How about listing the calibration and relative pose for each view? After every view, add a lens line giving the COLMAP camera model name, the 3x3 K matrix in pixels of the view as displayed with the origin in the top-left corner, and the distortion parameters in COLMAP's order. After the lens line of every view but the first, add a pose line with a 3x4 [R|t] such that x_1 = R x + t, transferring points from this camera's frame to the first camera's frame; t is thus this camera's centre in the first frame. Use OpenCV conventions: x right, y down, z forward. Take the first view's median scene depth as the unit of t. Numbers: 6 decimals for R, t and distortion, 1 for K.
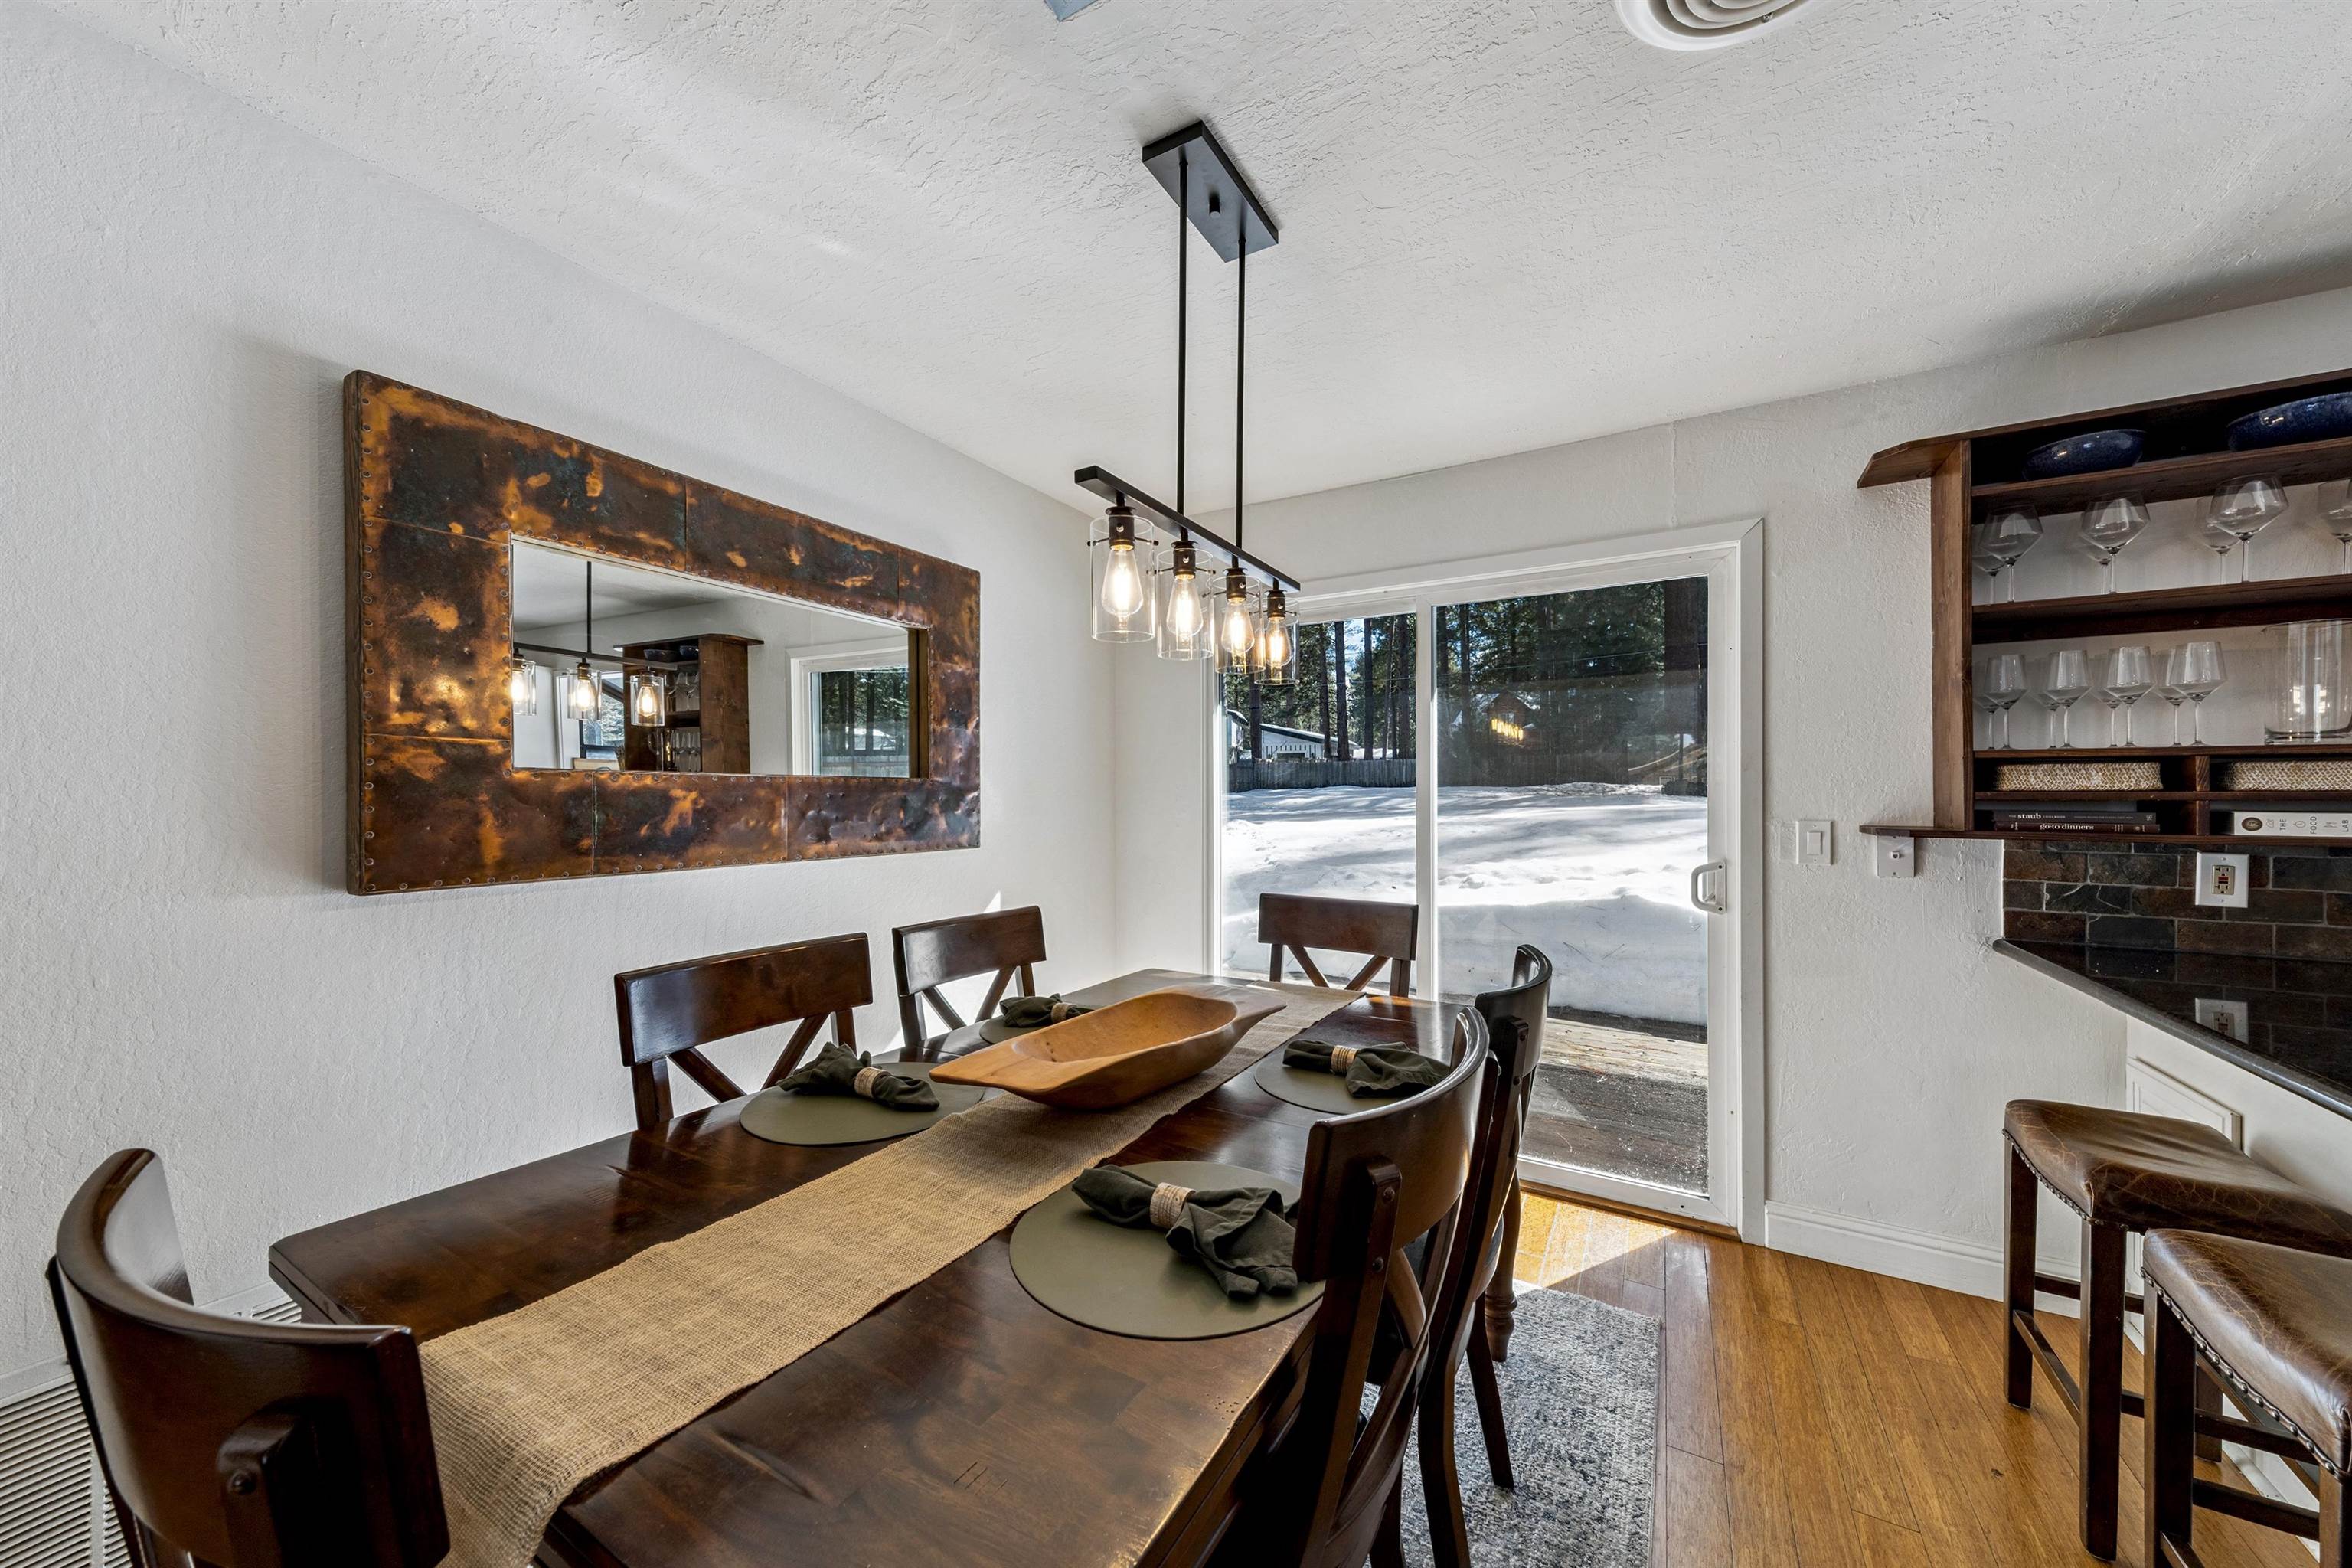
lens RADIAL K [[827.8, 0, 1171.3], [0, 827.8, 797.8], [0, 0, 1]] dist [0.004854, -0.000737]
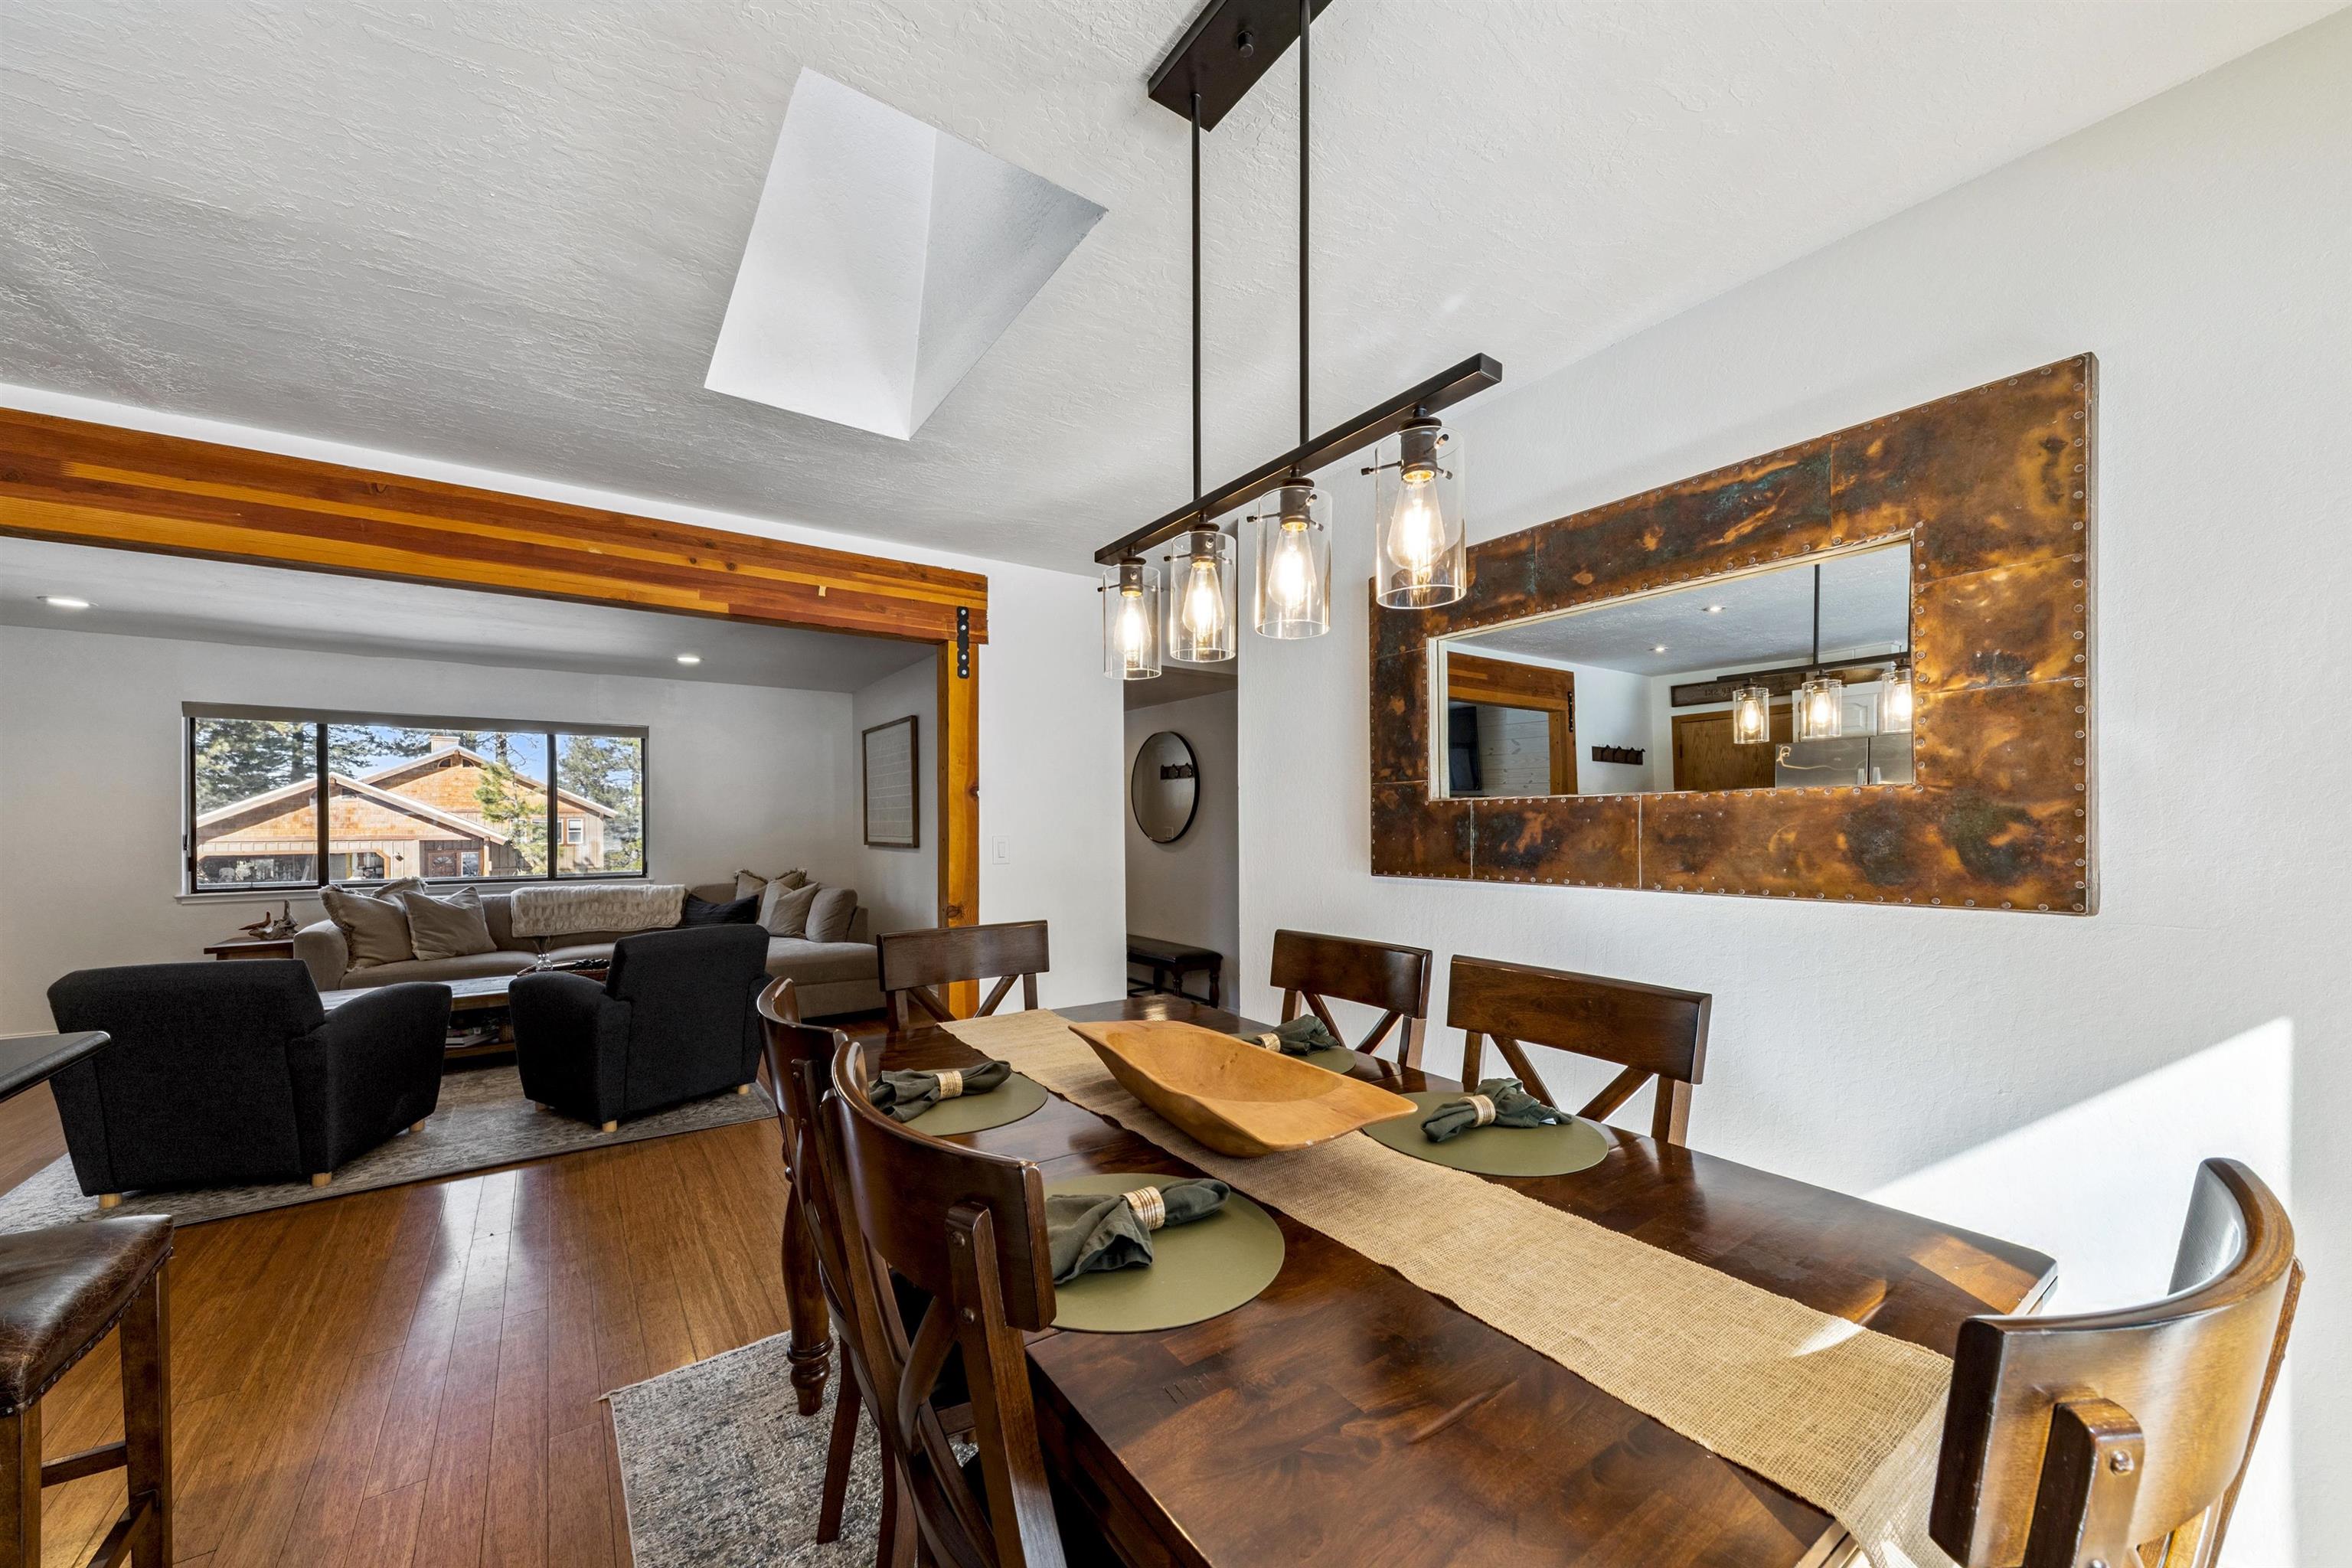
lens RADIAL K [[857.1, 0, 1170.6], [0, 857.1, 836.4], [0, 0, 1]] dist [0.005575, -0.000182]
pose [[-0.409701, 0.016466, -0.912071, 0.585187], [0.005517, 0.999864, 0.015573, 0.002000], [0.912203, 0.001348, -0.409736, 0.914927]]
